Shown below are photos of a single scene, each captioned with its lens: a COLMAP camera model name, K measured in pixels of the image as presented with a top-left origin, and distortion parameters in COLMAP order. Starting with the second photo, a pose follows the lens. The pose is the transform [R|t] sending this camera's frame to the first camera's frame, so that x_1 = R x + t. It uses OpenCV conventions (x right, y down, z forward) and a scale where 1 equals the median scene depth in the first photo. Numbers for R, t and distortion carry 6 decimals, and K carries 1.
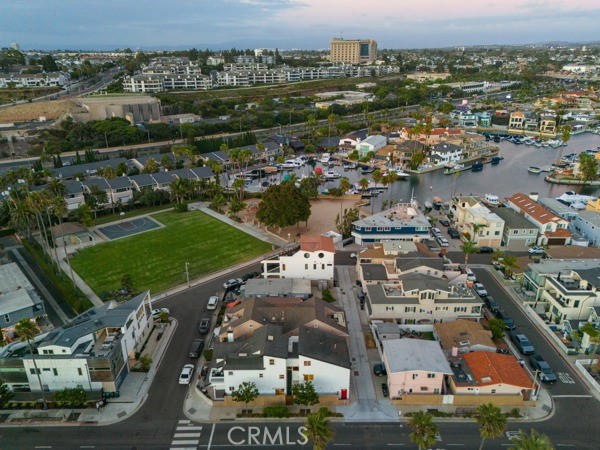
lens RADIAL K [[437.1, 0, 300.0], [0, 437.1, 225.0], [0, 0, 1]] dist [0.080365, -0.073368]
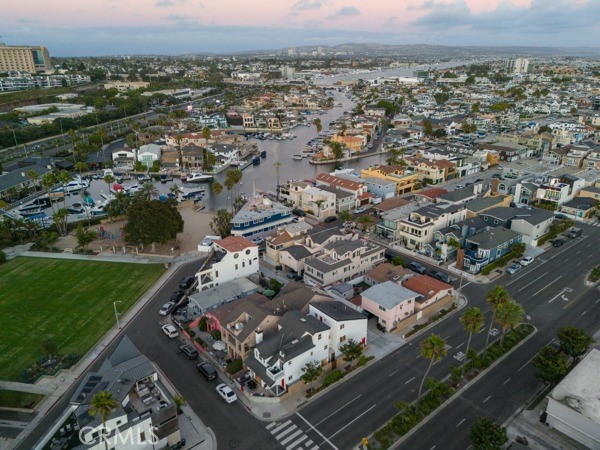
lens RADIAL K [[437.1, 0, 300.0], [0, 437.1, 225.0], [0, 0, 1]] dist [0.080365, -0.073368]
pose [[0.772552, -0.226573, 0.593150, -0.458982], [0.236938, 0.969560, 0.061754, -0.028223], [-0.589087, 0.092832, 0.802720, 0.075342]]
